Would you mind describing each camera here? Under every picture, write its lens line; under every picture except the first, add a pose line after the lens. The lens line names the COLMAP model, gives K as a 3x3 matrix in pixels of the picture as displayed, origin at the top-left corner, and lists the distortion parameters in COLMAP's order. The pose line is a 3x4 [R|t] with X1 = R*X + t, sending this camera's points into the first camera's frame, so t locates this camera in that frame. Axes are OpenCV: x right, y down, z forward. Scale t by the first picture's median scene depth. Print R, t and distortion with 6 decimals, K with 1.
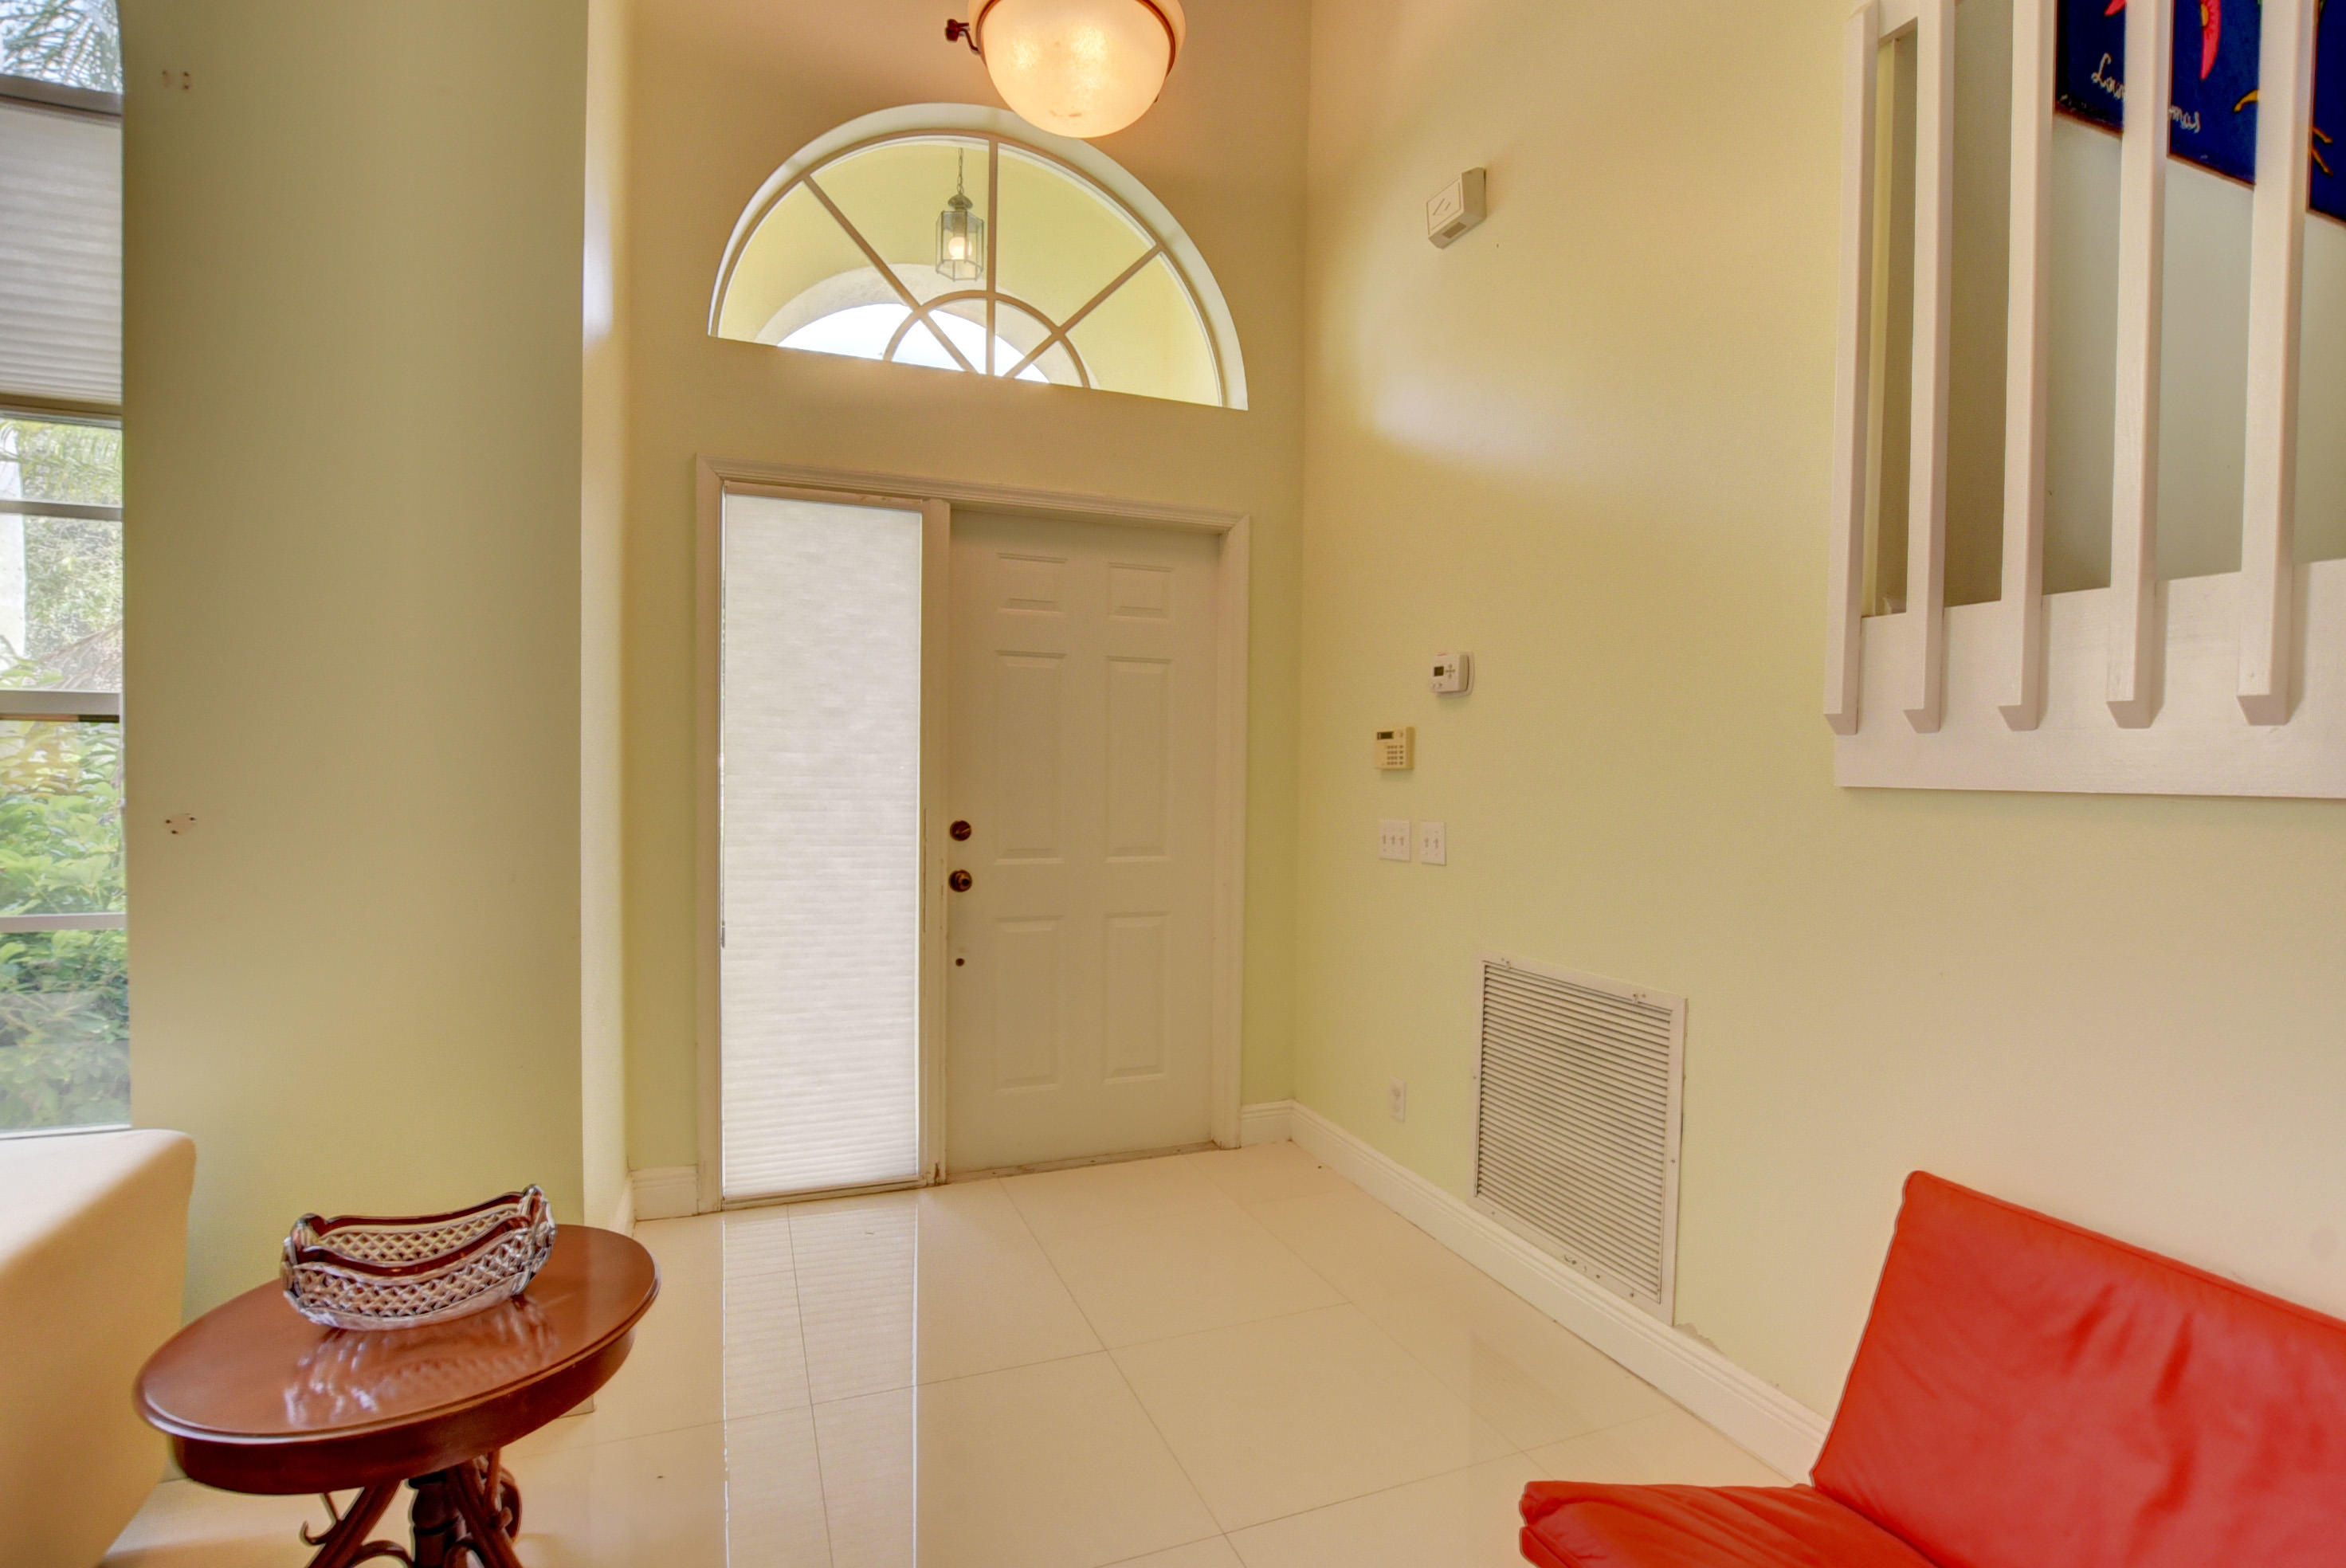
lens RADIAL K [[1079.6, 0, 1163.6], [0, 1079.6, 782.7], [0, 0, 1]] dist [-0.013605, 0.000153]
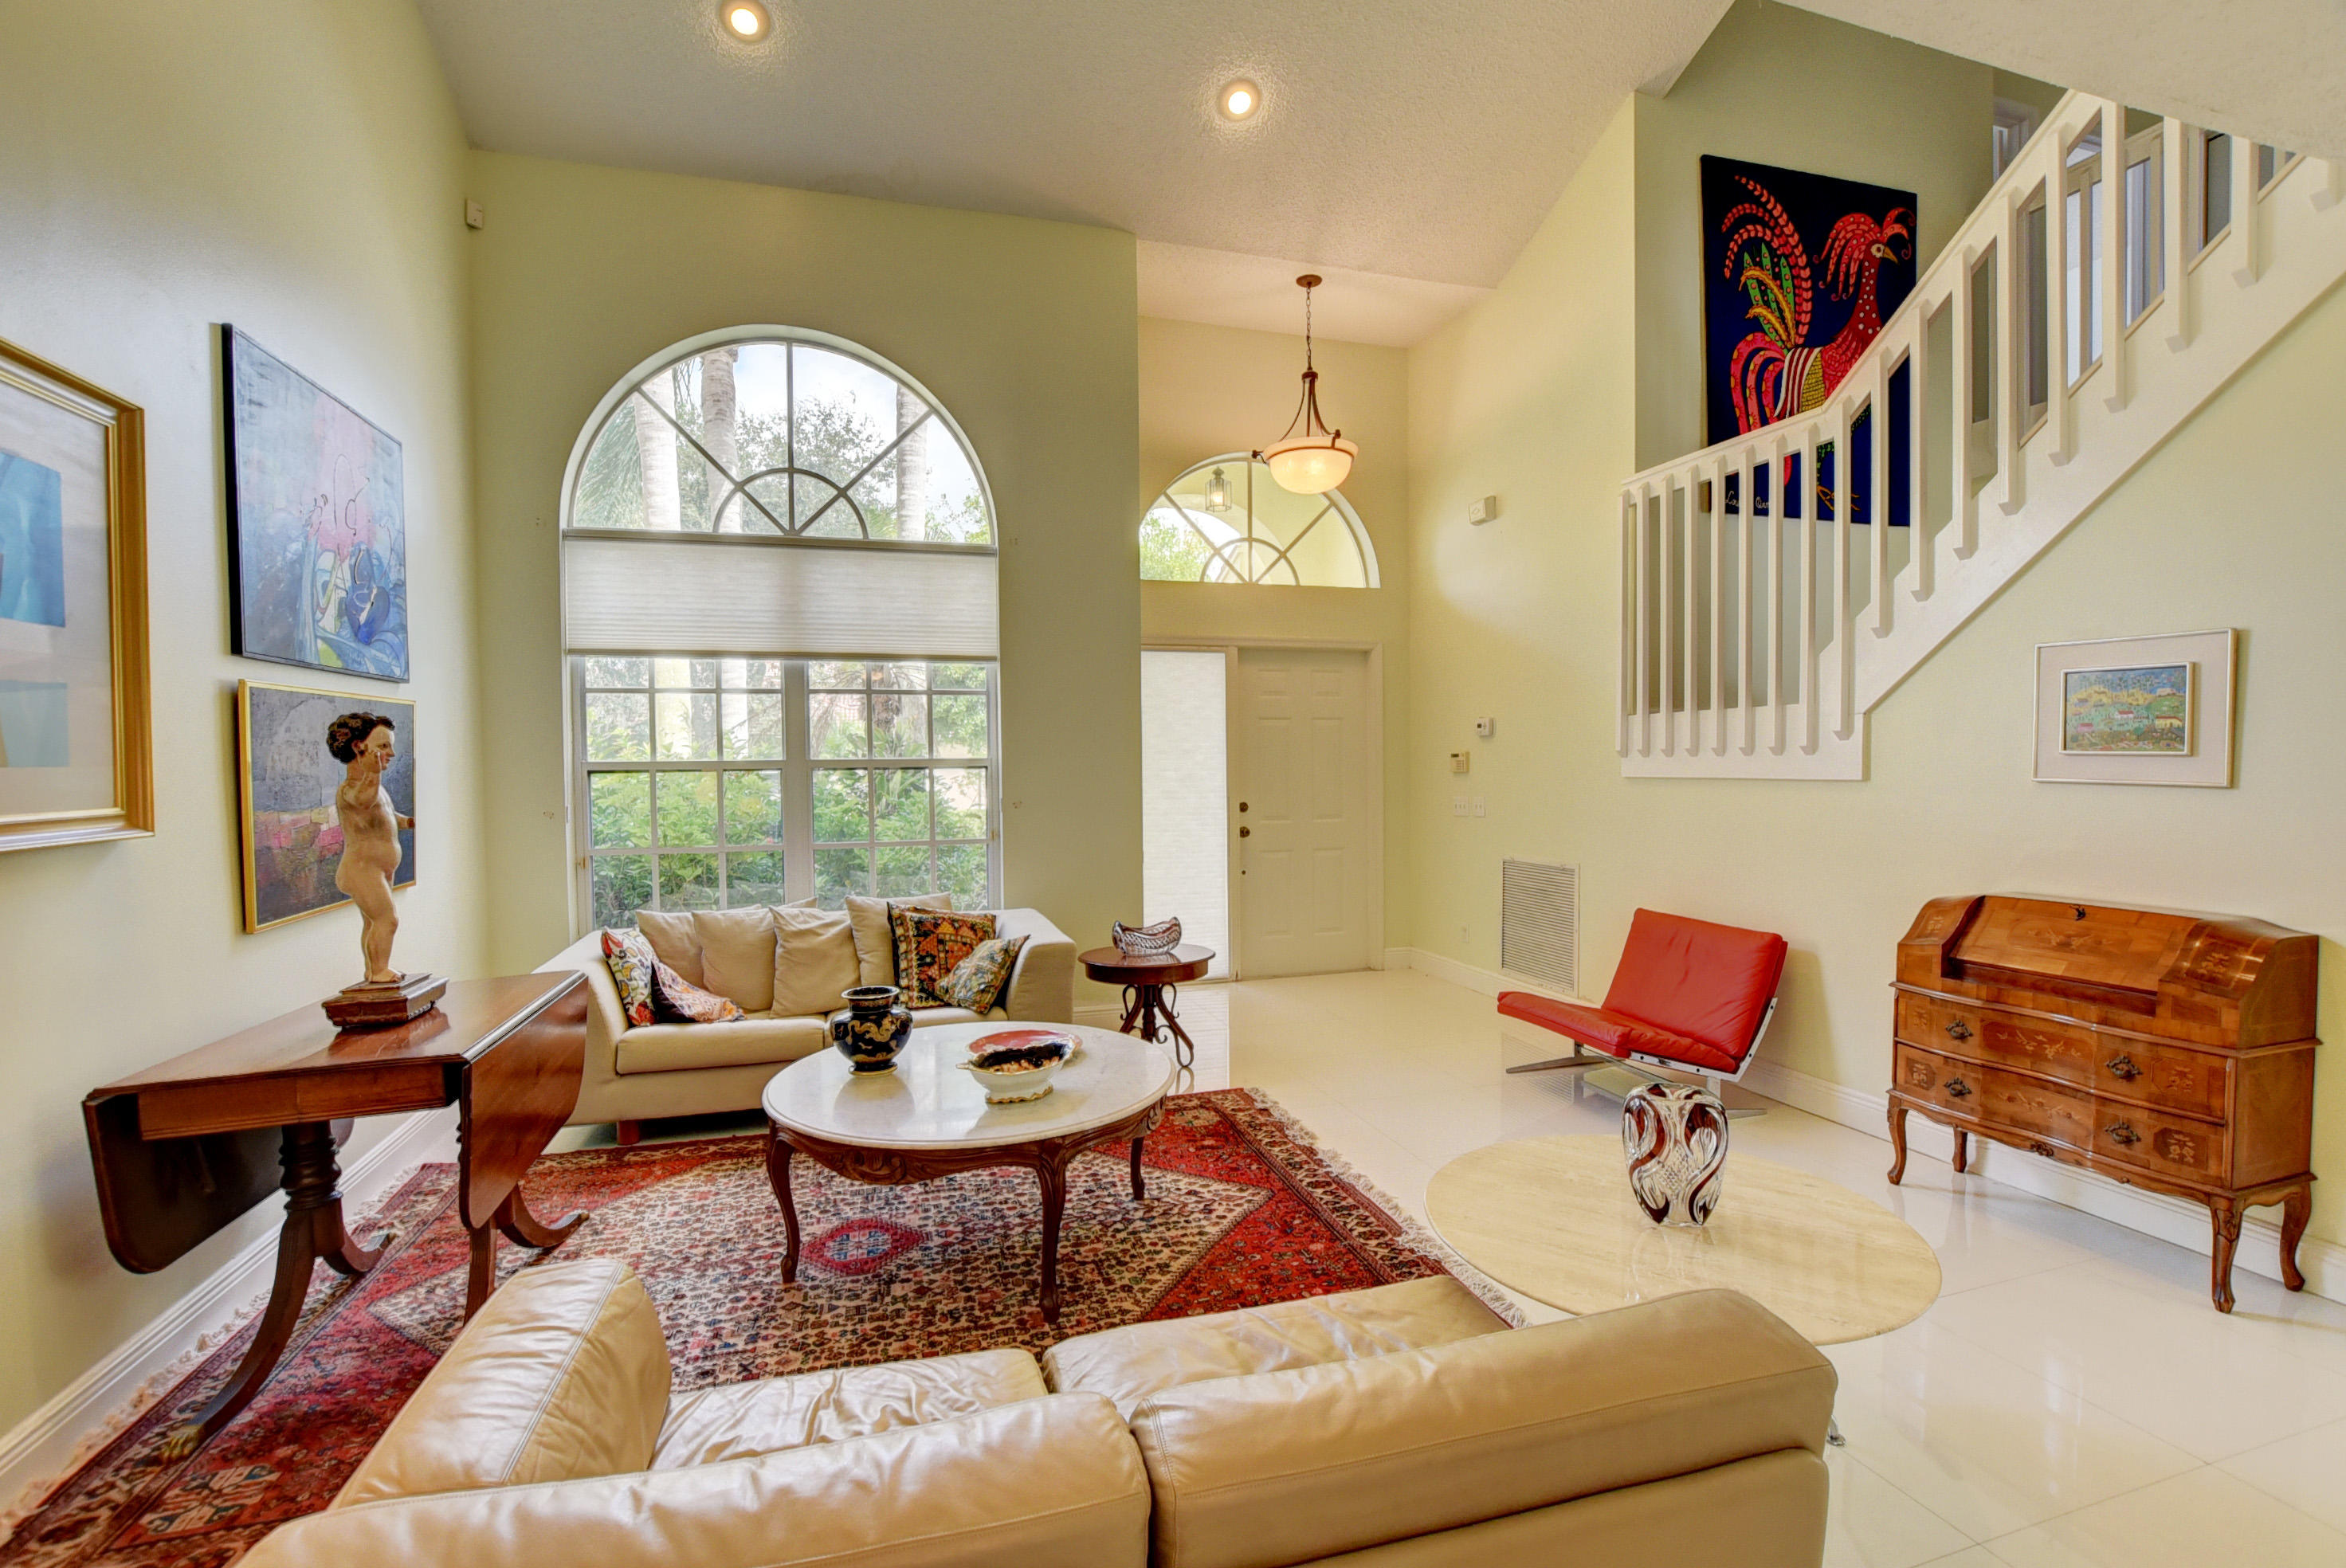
lens RADIAL K [[1031.6, 0, 1174.3], [0, 1031.6, 786.2], [0, 0, 1]] dist [-0.031821, 0.003756]
pose [[0.996928, -0.023768, -0.074634, -0.184761], [0.024163, 0.999698, 0.004402, -0.007145], [0.074507, -0.006192, 0.997201, -1.004945]]
